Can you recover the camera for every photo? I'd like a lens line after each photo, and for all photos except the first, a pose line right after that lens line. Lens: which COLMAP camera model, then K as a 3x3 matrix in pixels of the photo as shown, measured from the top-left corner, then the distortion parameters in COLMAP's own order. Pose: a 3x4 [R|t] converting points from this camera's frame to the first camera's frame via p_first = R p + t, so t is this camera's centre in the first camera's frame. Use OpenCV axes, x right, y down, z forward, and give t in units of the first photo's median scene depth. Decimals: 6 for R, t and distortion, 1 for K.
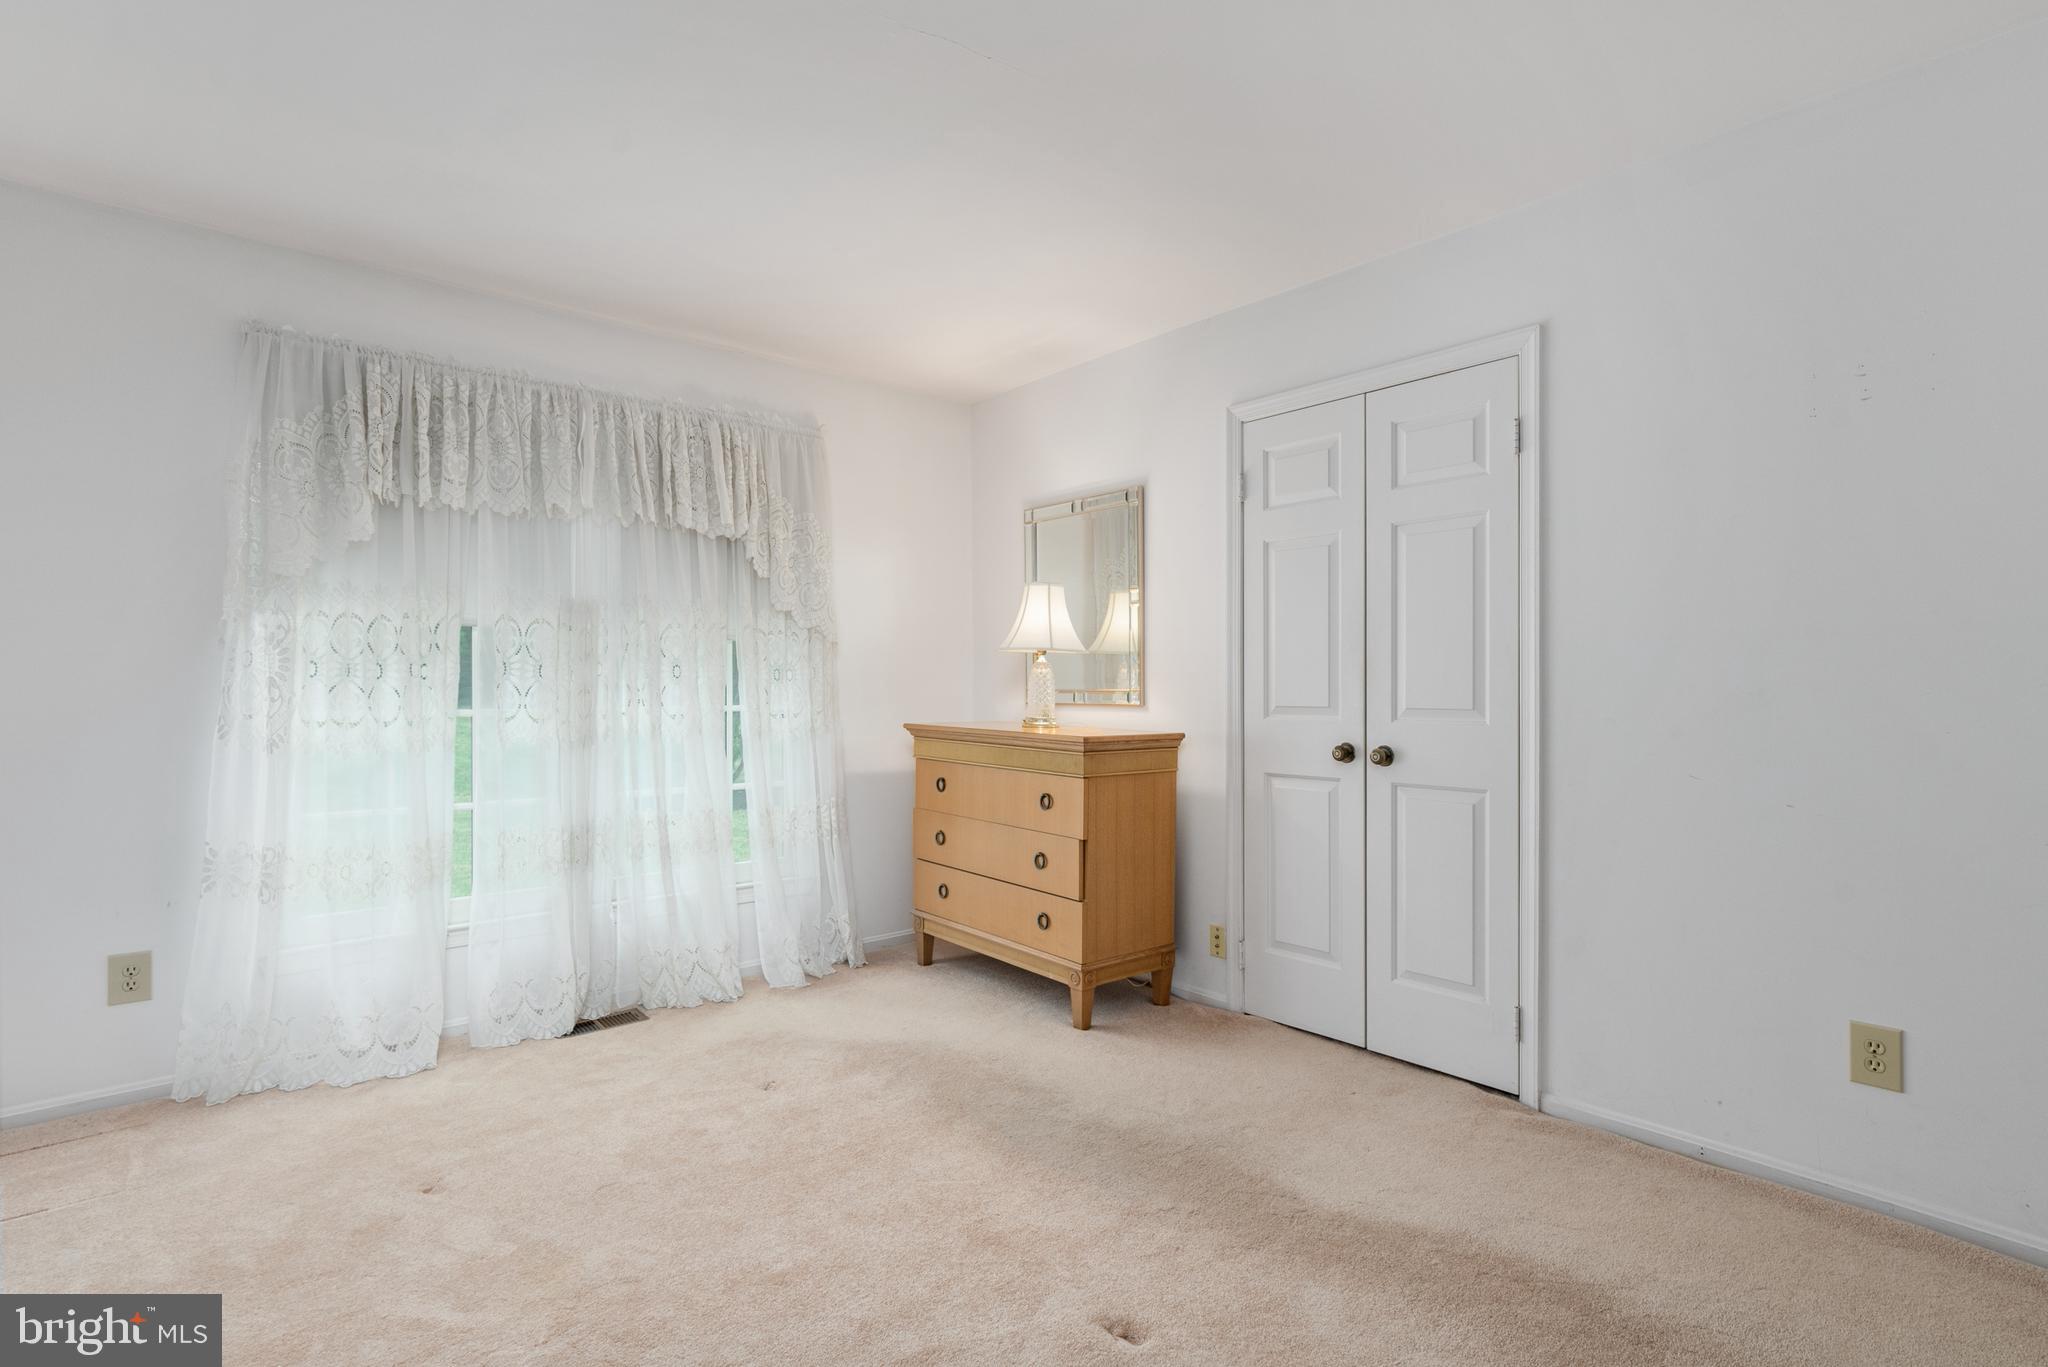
lens RADIAL K [[1024.2, 0, 1017.0], [0, 1024.2, 685.1], [0, 0, 1]] dist [0.004317, 0.000782]
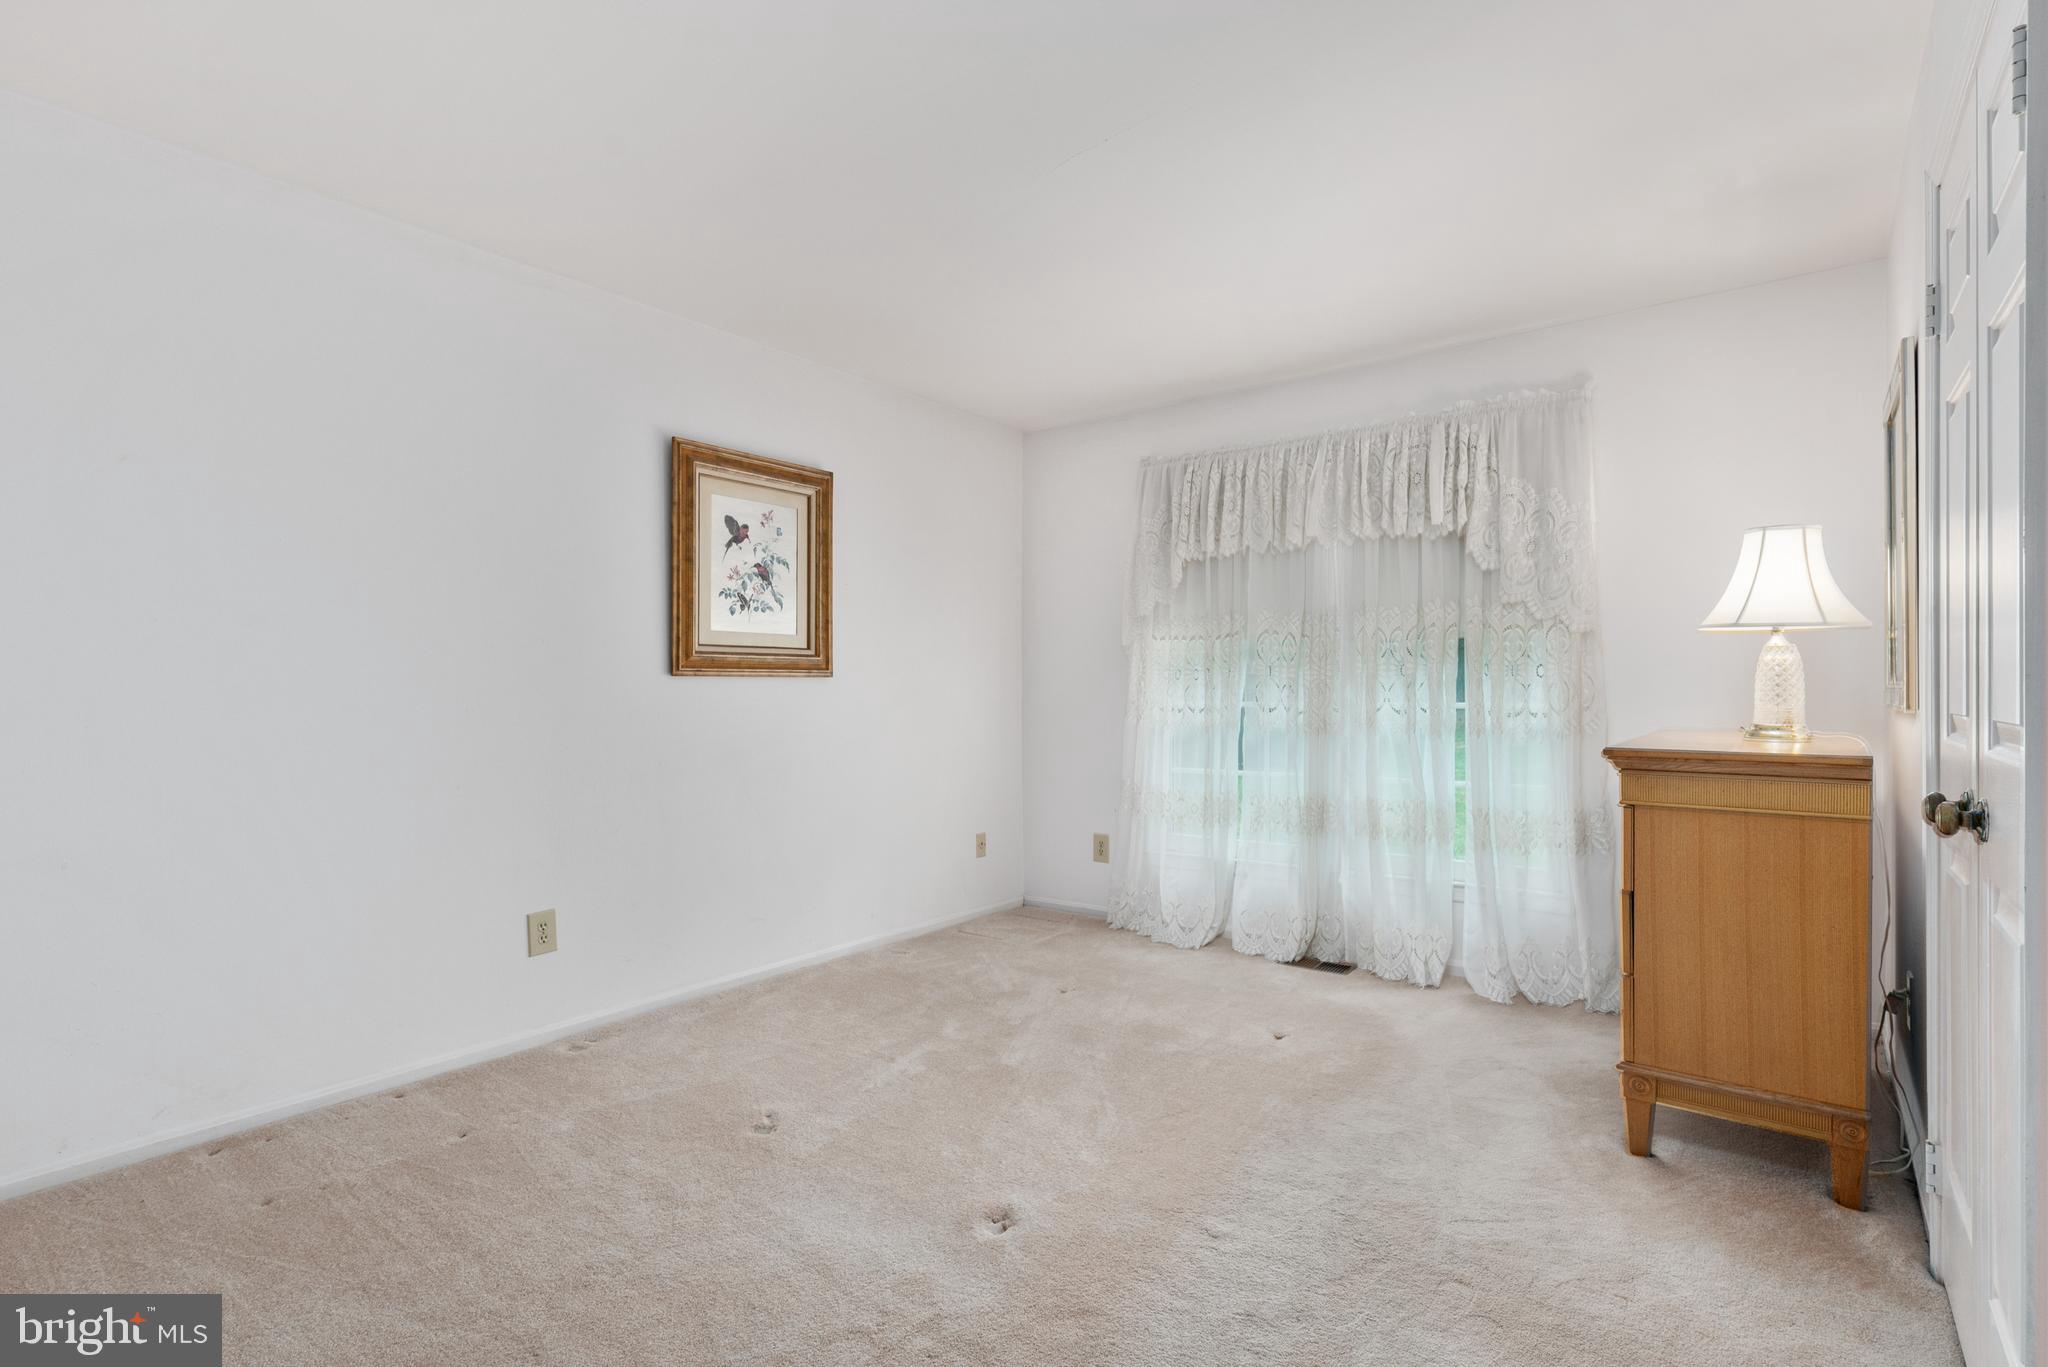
lens RADIAL K [[1024.2, 0, 1016.4], [0, 1024.2, 687.7], [0, 0, 1]] dist [0.004317, 0.000782]
pose [[0.174256, -0.000445, -0.984700, 0.680855], [0.007312, 0.999973, 0.000842, 0.002215], [0.984673, -0.007347, 0.174255, 0.430223]]
